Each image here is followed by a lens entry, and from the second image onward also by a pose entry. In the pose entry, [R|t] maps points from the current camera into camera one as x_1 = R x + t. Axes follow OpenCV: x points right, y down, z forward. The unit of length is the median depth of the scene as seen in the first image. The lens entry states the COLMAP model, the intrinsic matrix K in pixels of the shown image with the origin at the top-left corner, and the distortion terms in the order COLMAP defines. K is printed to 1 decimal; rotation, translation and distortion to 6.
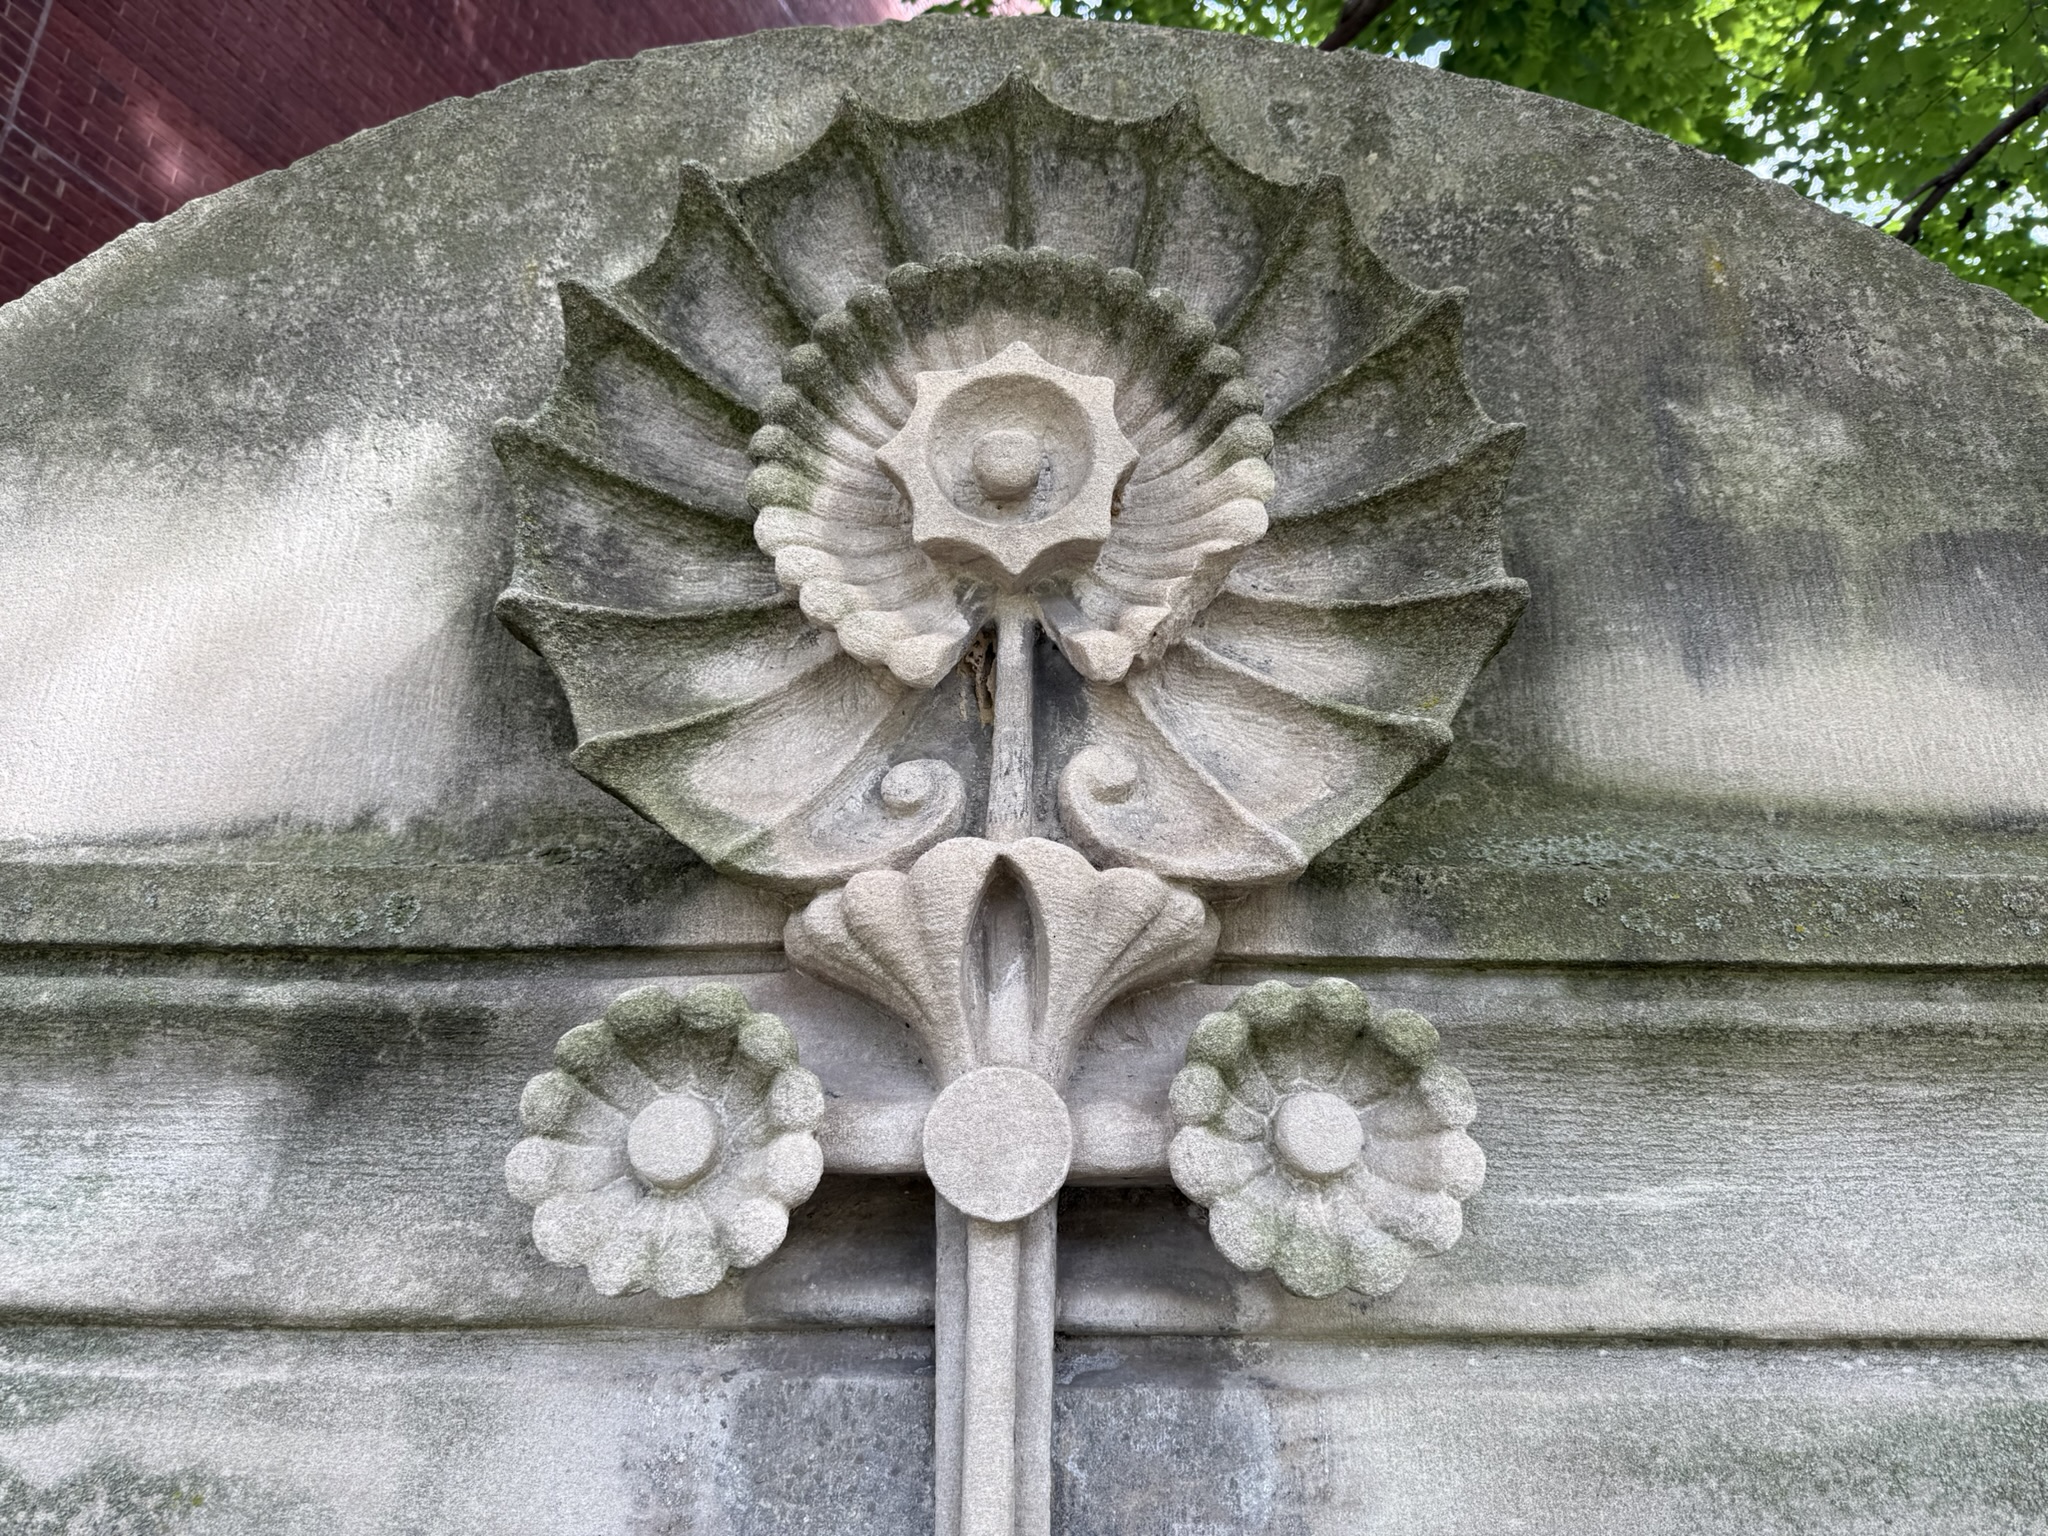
lens RADIAL K [[1436.4, 0, 1037.2], [0, 1436.4, 763.4], [0, 0, 1]] dist [-0.054780, -0.018282]
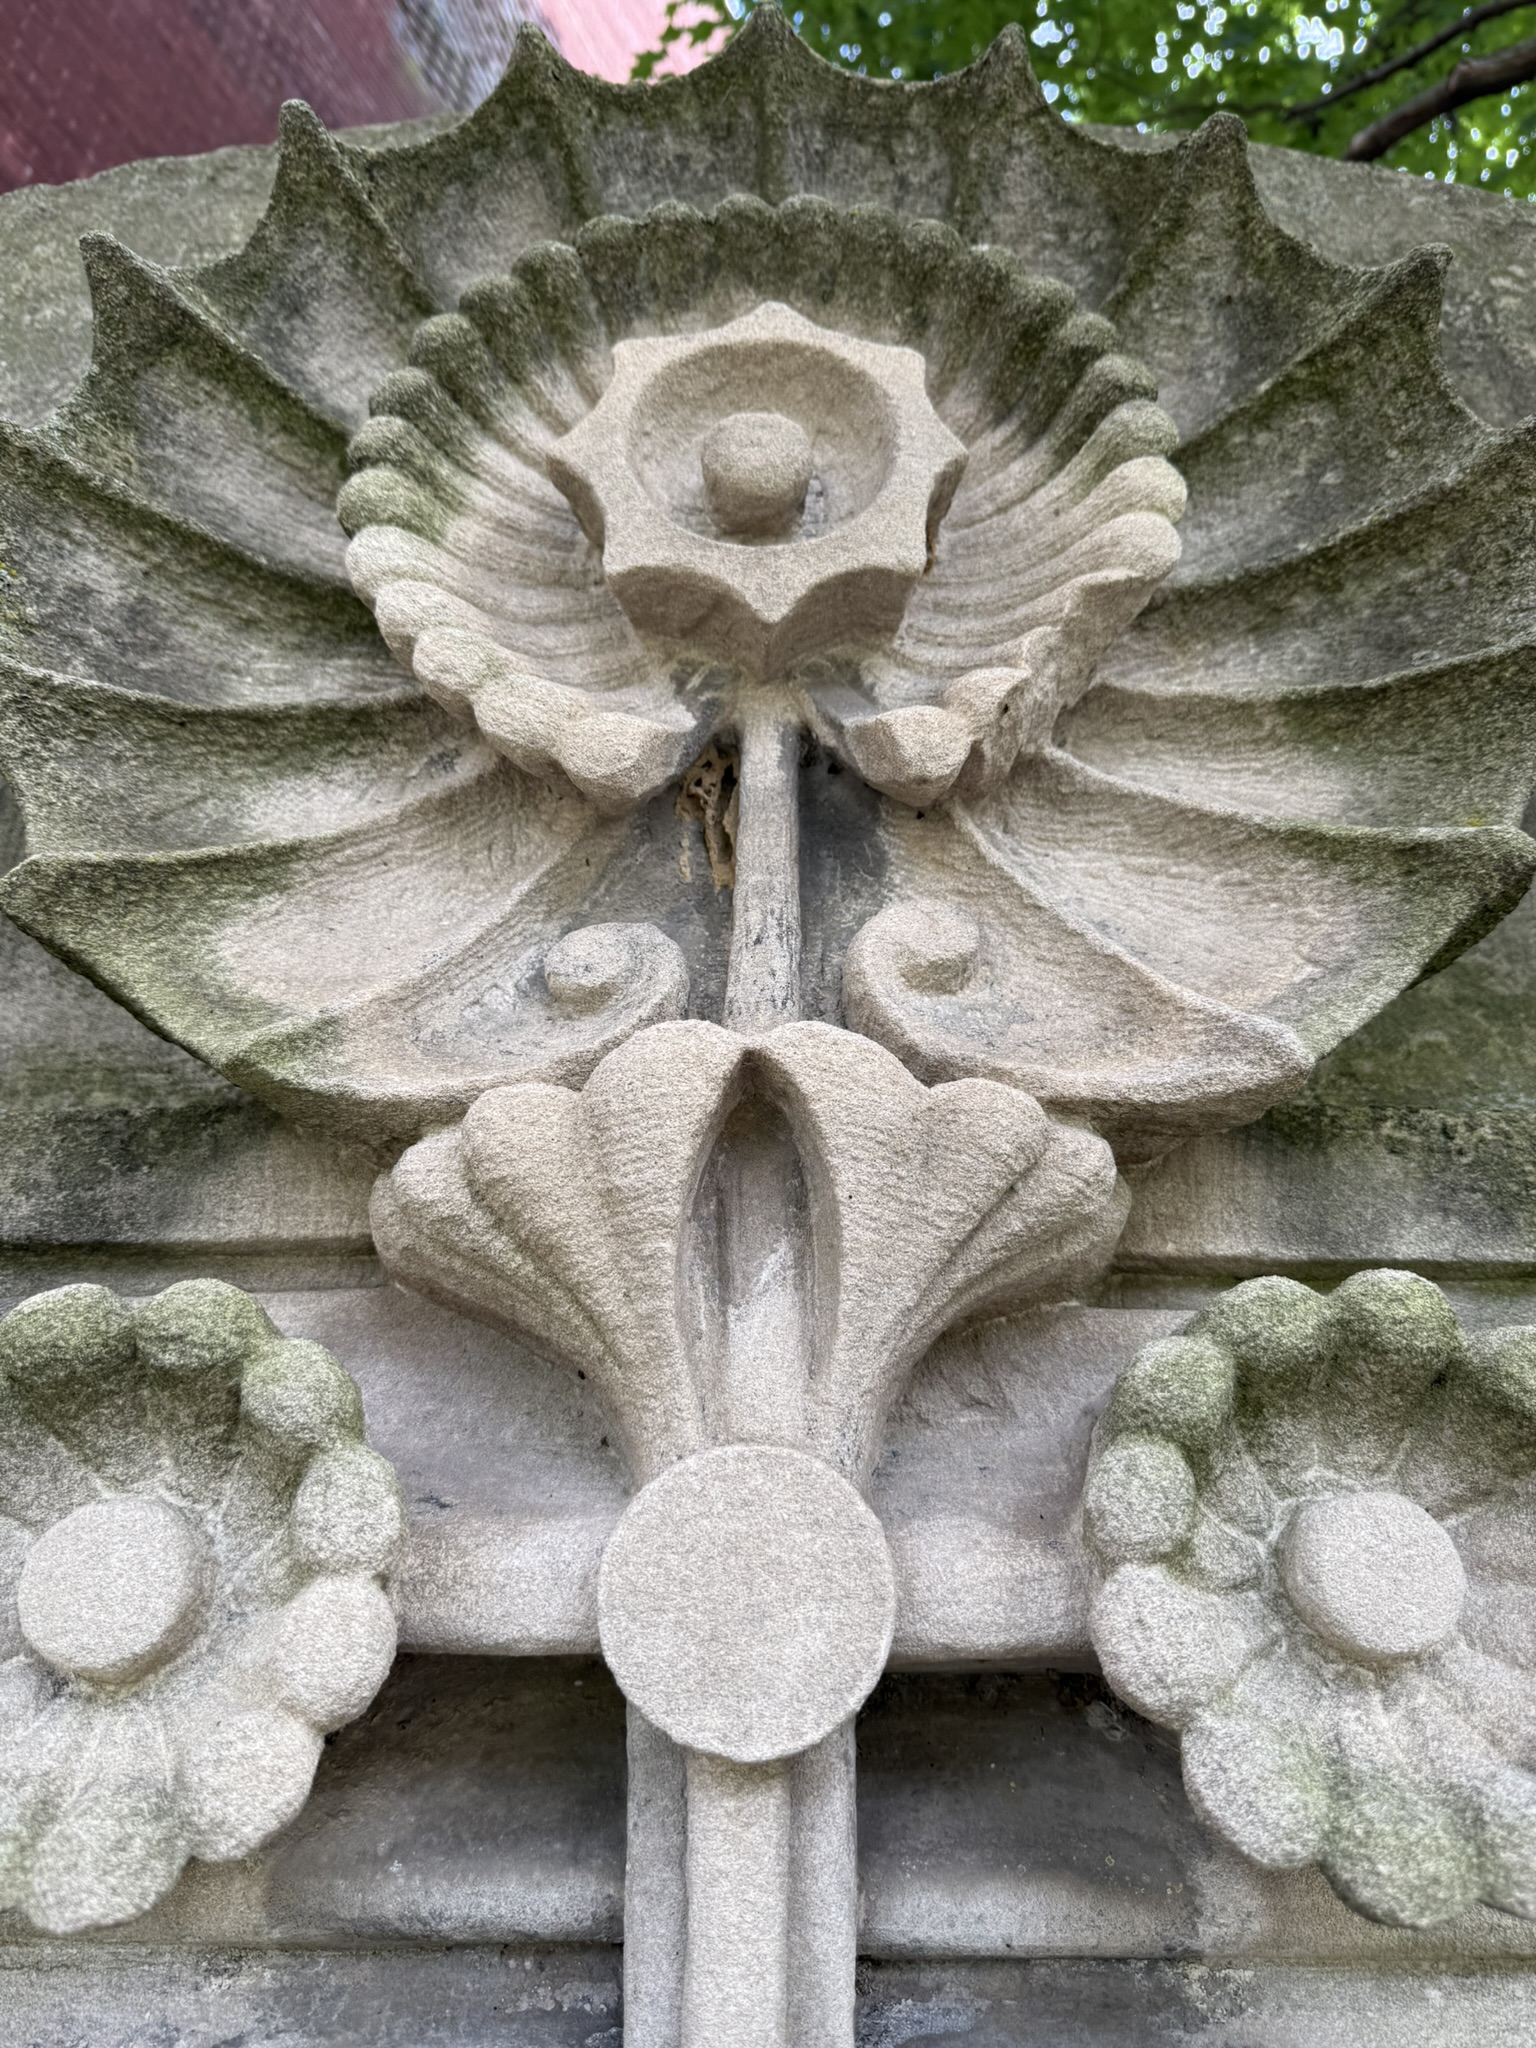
lens RADIAL K [[1436.4, 0, 760.0], [0, 1436.4, 1029.9], [0, 0, 1]] dist [-0.054780, -0.018282]
pose [[0.999987, -0.001271, -0.004852, -0.017222], [0.000772, 0.994833, -0.101523, 0.100131], [0.004956, 0.101518, 0.994821, 0.411342]]
